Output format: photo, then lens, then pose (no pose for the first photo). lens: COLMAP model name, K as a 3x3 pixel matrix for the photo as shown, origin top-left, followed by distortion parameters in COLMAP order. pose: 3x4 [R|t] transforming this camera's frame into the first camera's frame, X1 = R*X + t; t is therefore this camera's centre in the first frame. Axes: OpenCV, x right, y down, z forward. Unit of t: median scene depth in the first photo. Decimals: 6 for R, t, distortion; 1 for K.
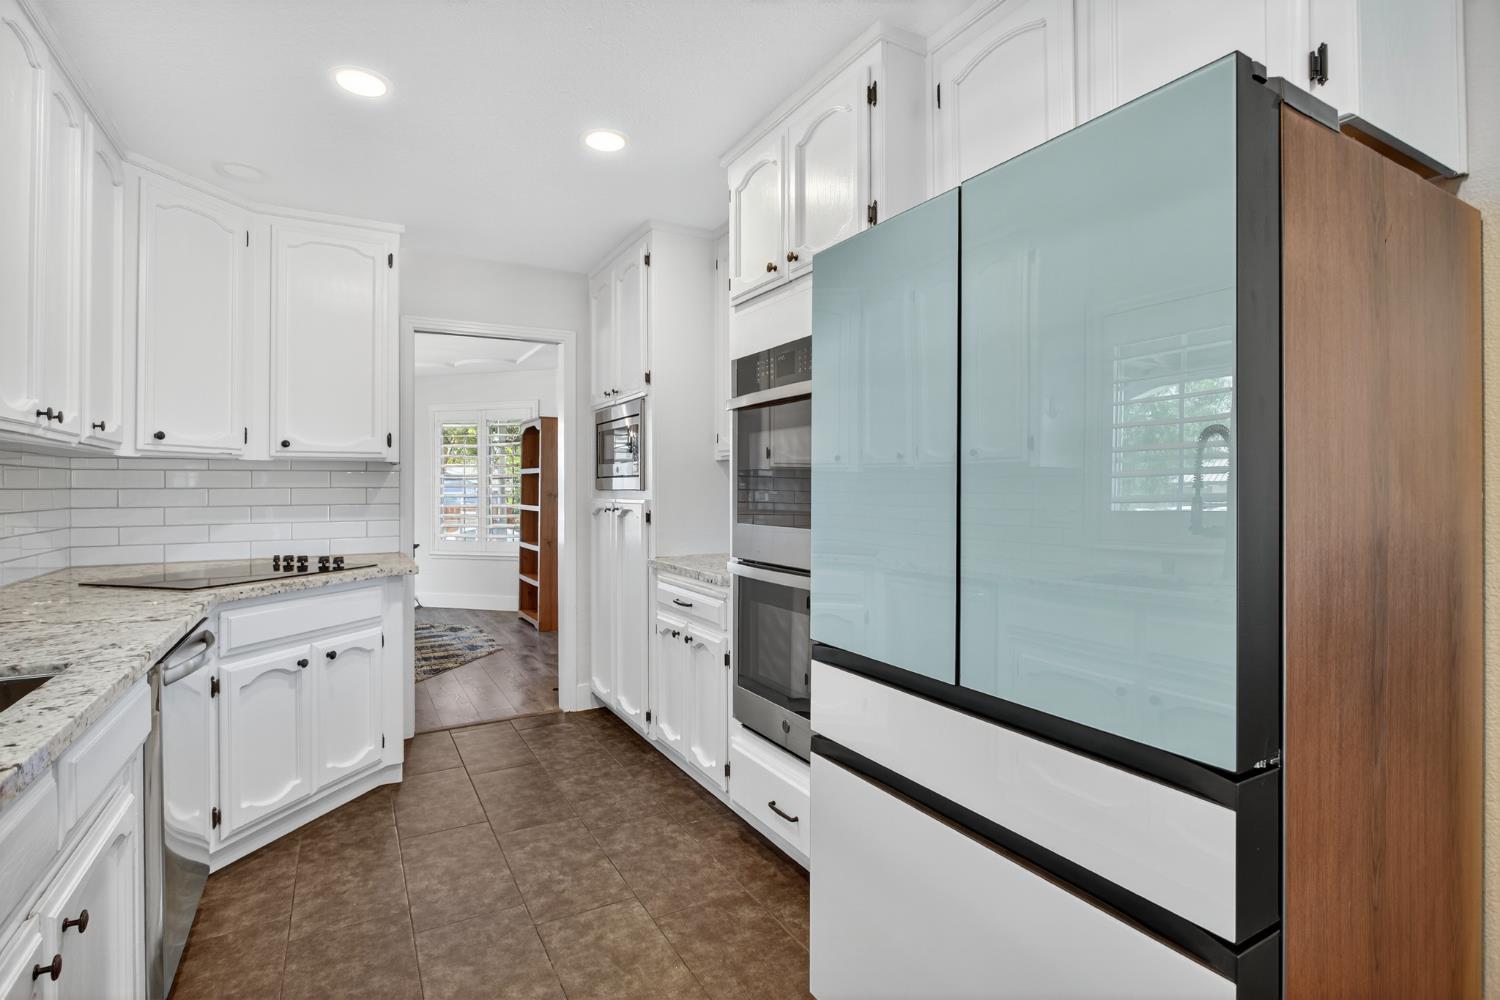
lens RADIAL K [[709.1, 0, 745.0], [0, 709.1, 488.5], [0, 0, 1]] dist [0.004188, 0.000968]
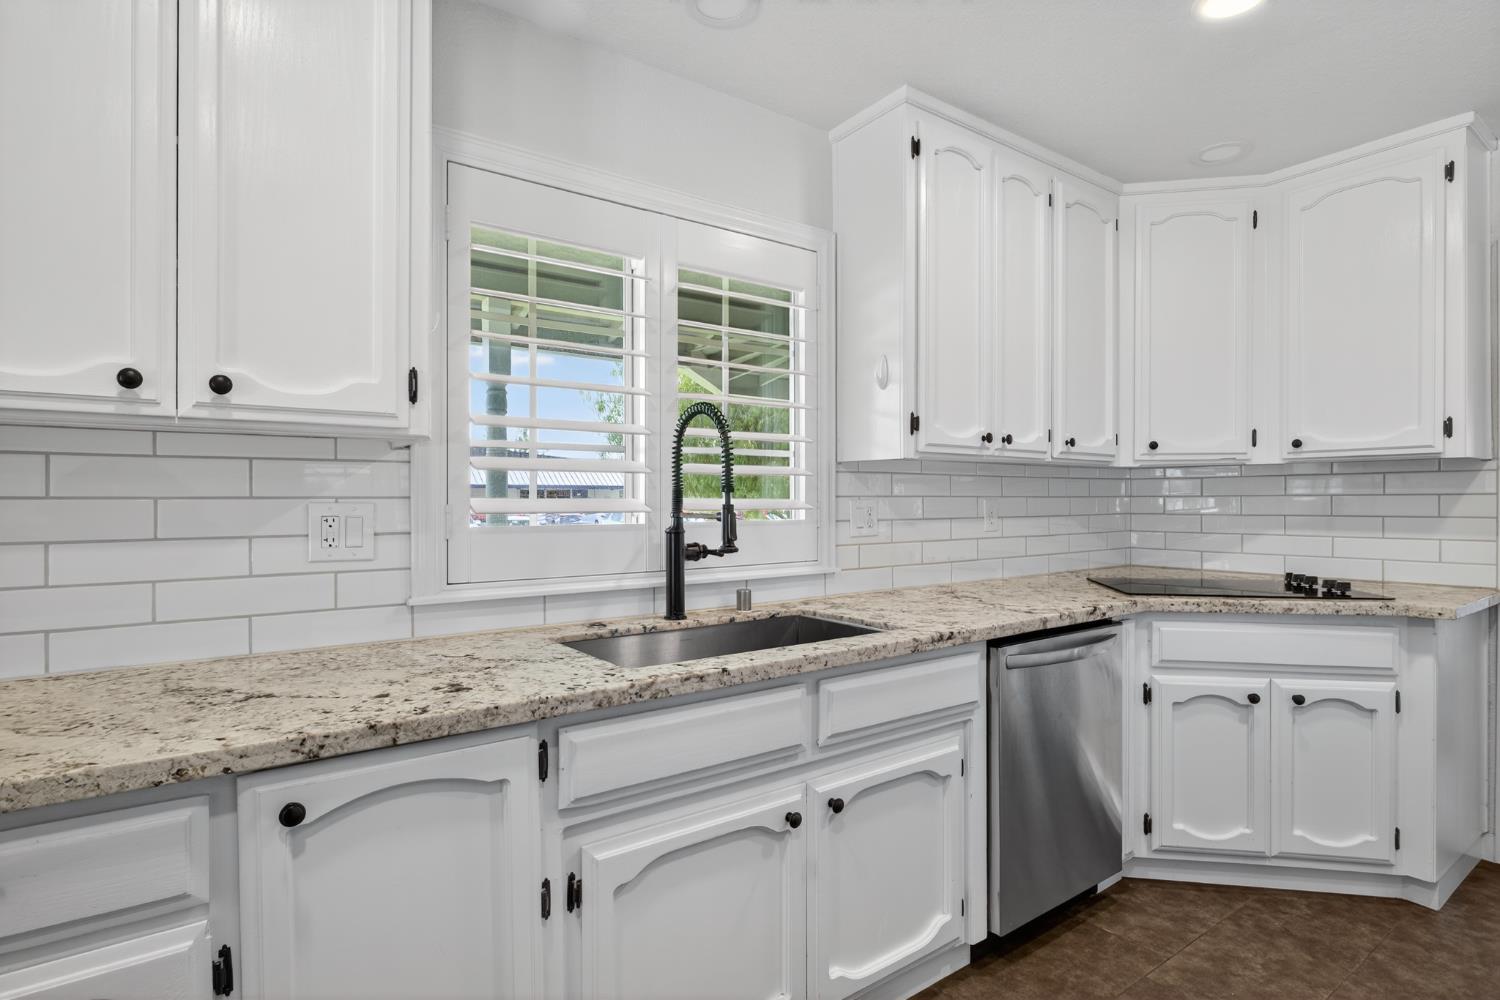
lens RADIAL K [[778.6, 0, 747.5], [0, 778.6, 502.8], [0, 0, 1]] dist [-0.001420, 0.002099]
pose [[0.113558, 0.007601, -0.993502, 0.242774], [0.003865, 0.999960, 0.008092, -0.001736], [0.993524, -0.004759, 0.113524, 0.275460]]
